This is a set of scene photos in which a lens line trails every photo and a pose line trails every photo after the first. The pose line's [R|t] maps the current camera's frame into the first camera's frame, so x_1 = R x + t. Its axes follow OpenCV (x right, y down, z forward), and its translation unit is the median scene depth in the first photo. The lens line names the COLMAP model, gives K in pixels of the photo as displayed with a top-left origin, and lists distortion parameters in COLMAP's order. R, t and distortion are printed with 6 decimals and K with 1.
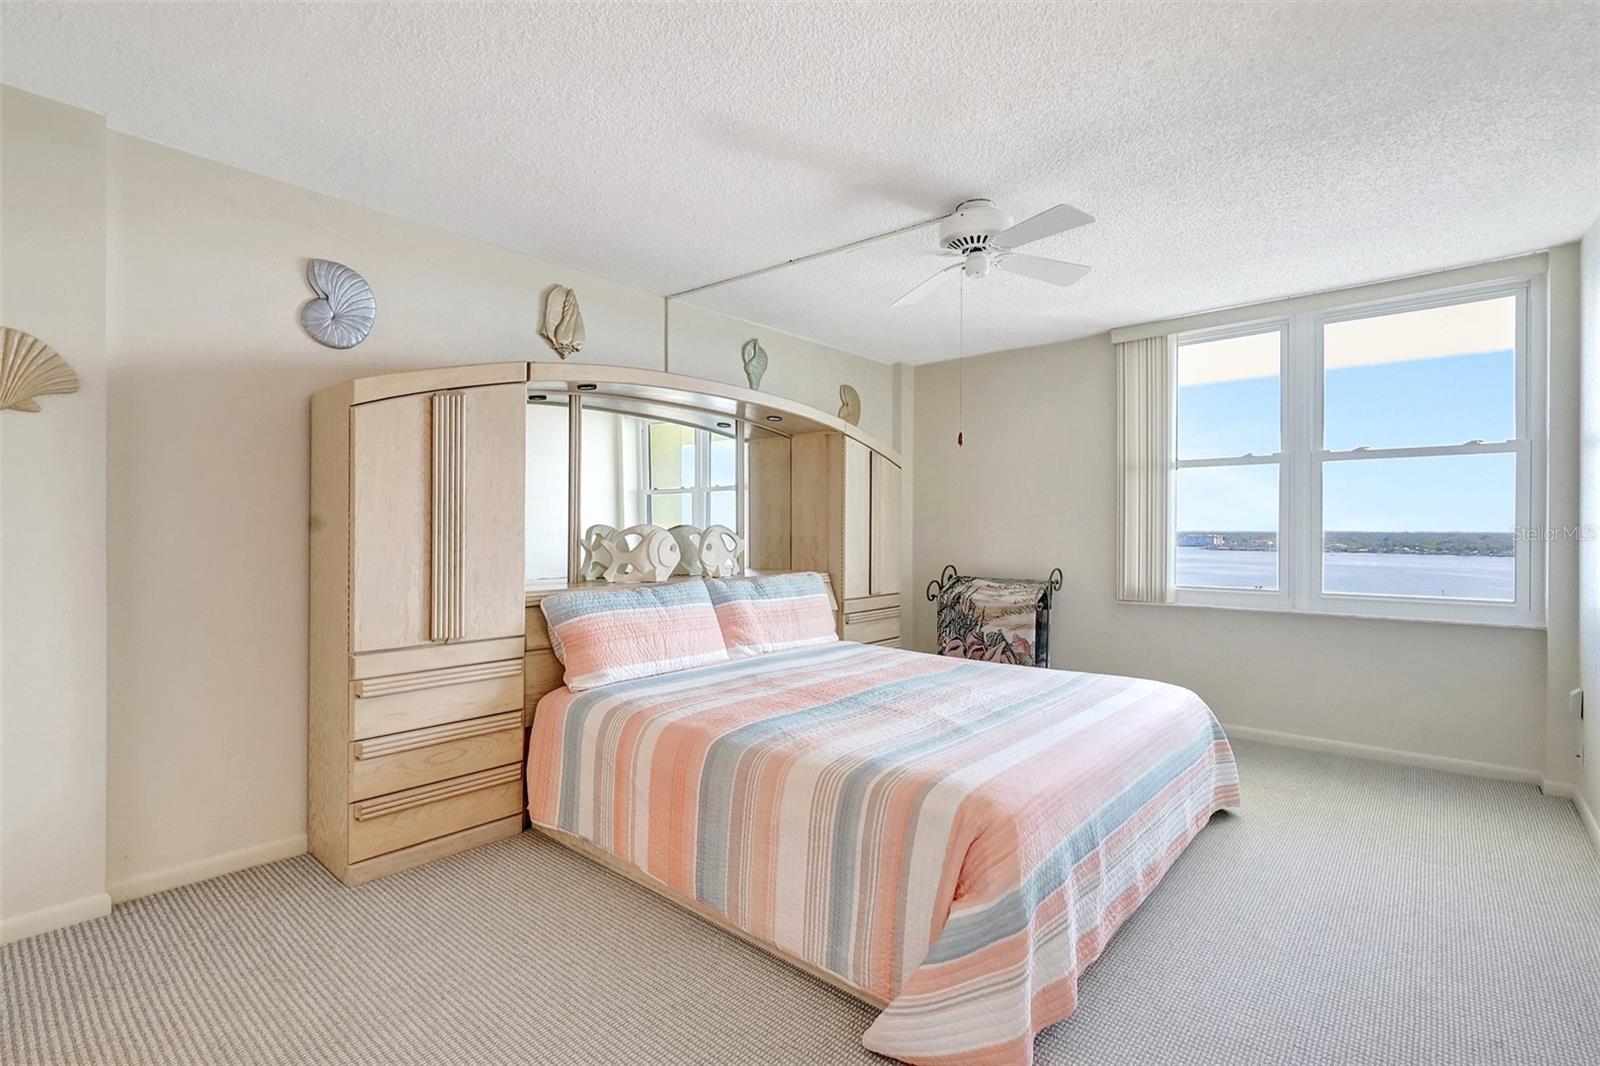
lens RADIAL K [[745.4, 0, 802.7], [0, 745.4, 525.7], [0, 0, 1]] dist [0.001525, 0.000443]
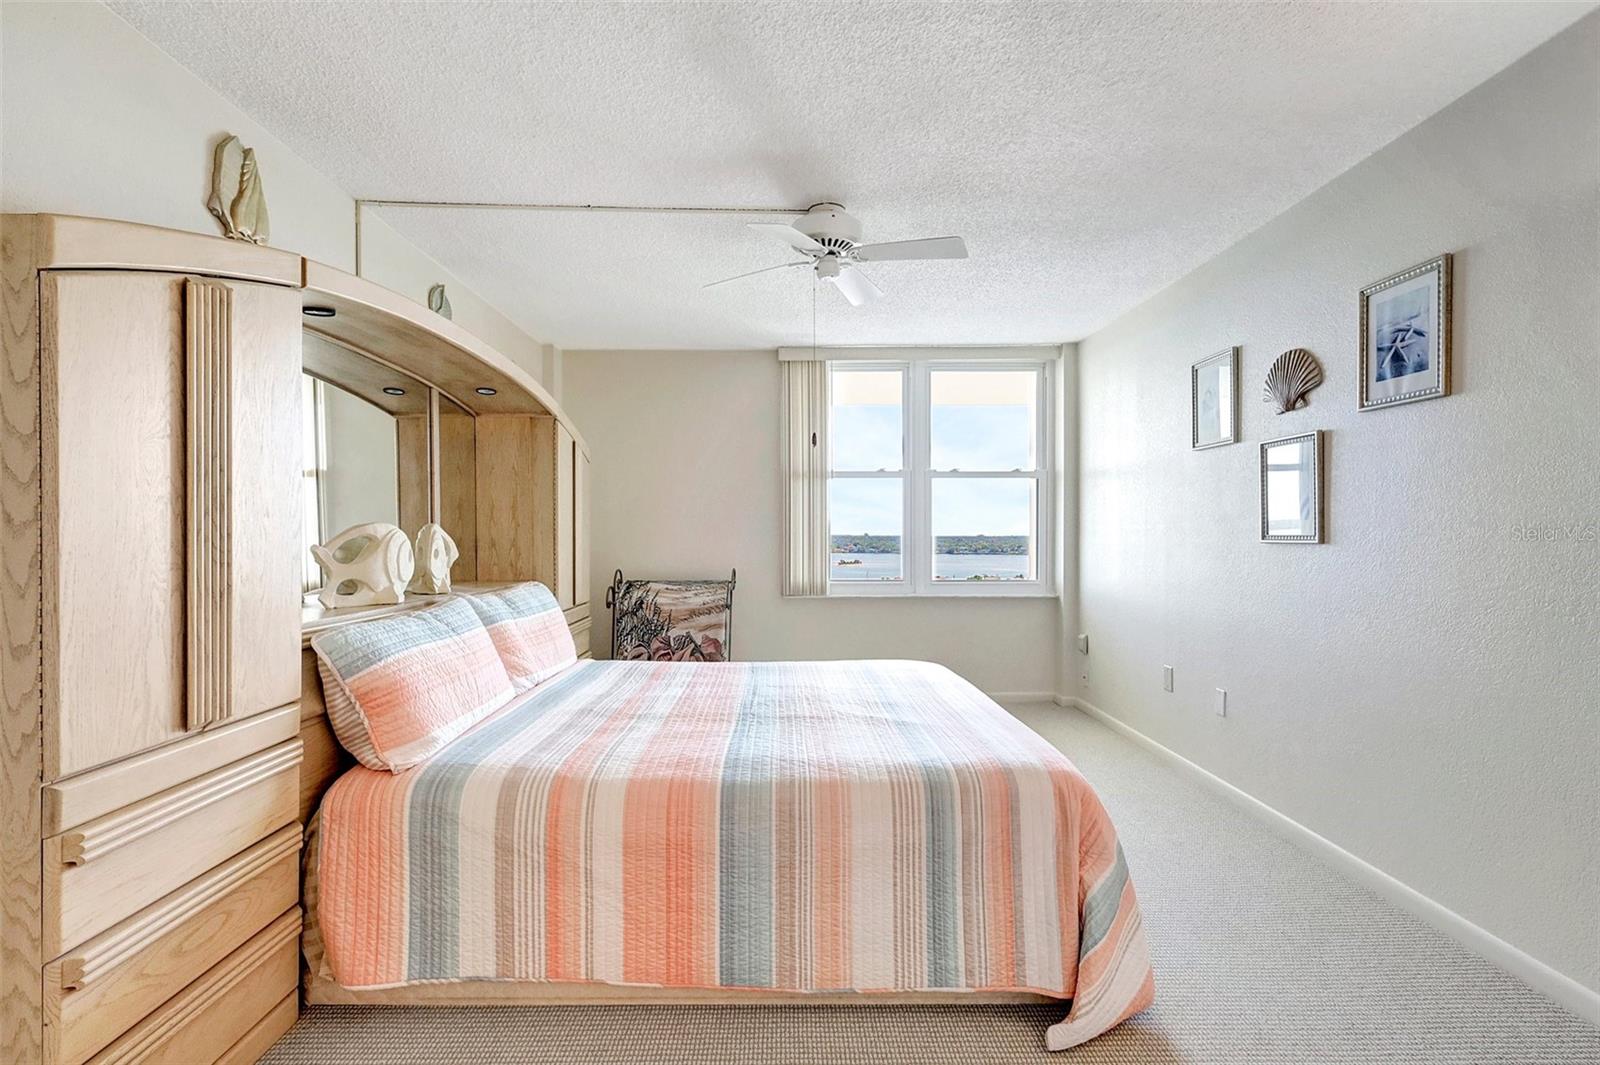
lens RADIAL K [[749.1, 0, 795.5], [0, 749.1, 536.9], [0, 0, 1]] dist [-0.002768, 0.001056]
pose [[0.747039, -0.004781, 0.664763, -0.341757], [-0.001407, 0.999961, 0.008774, 0.004653], [-0.664779, -0.007490, 0.747003, 0.189779]]
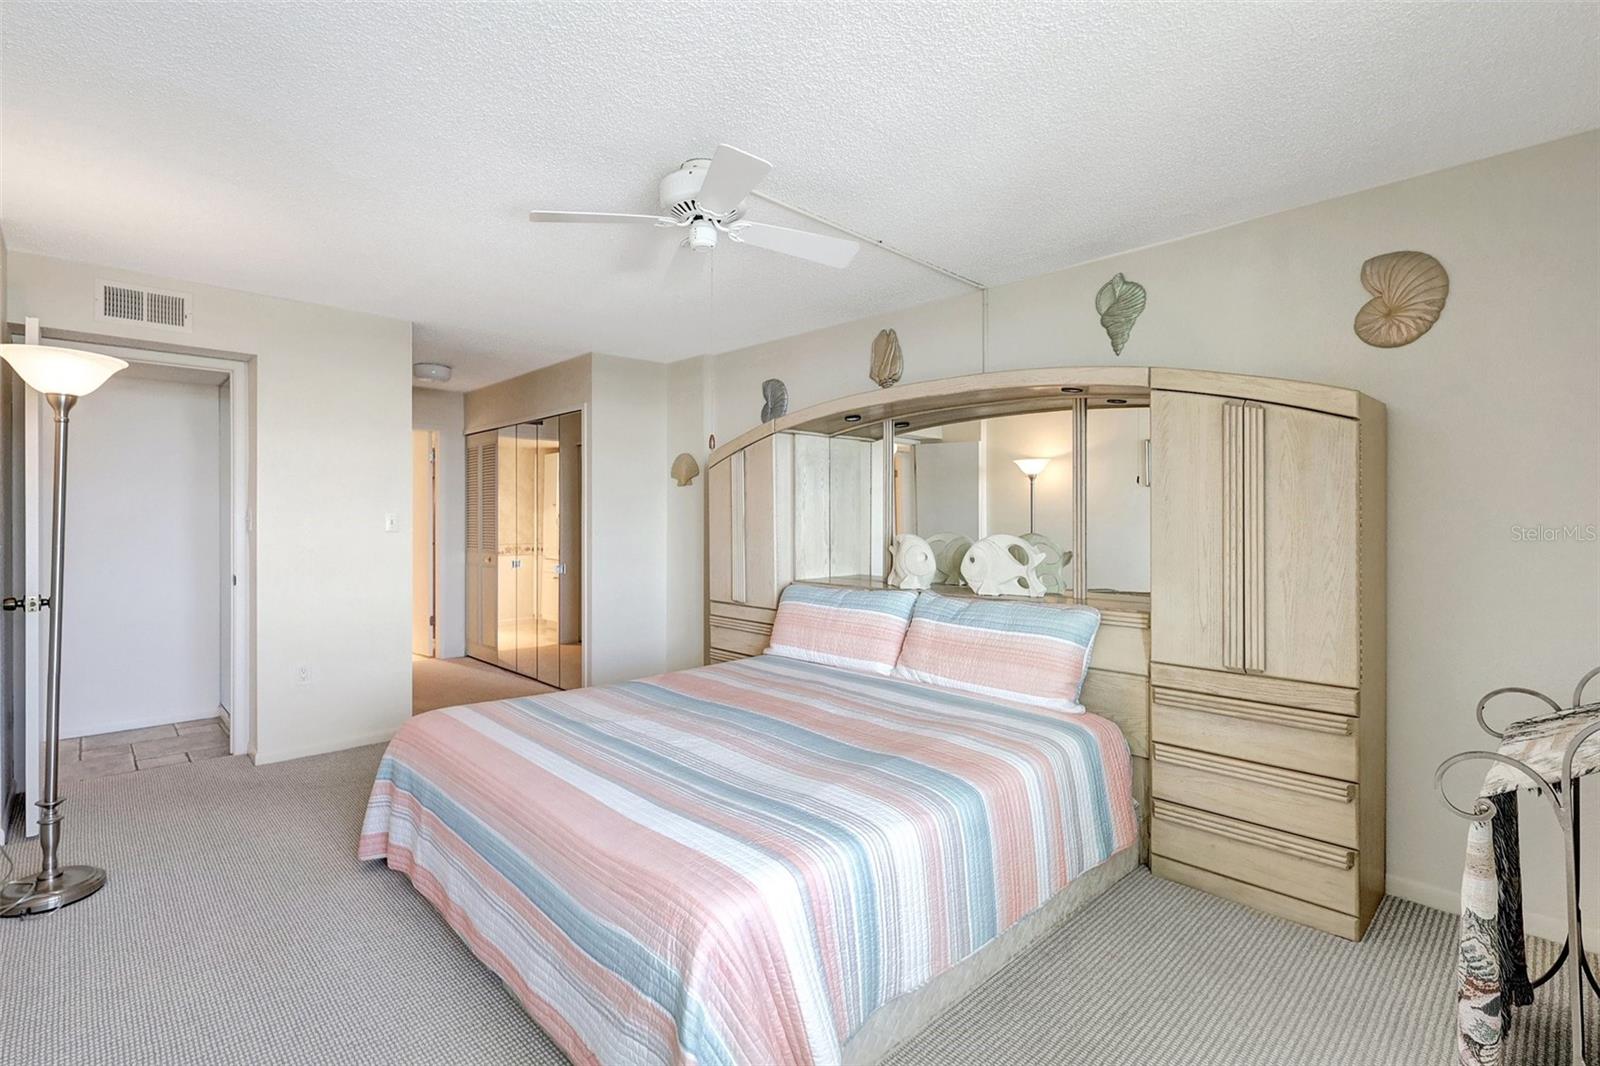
lens RADIAL K [[736.1, 0, 794.3], [0, 736.1, 531.1], [0, 0, 1]] dist [0.002302, -0.000118]
pose [[-0.092953, 0.003399, -0.995665, 0.734307], [-0.008127, 0.999958, 0.004172, -0.006988], [0.995637, 0.008479, -0.092922, 0.836842]]
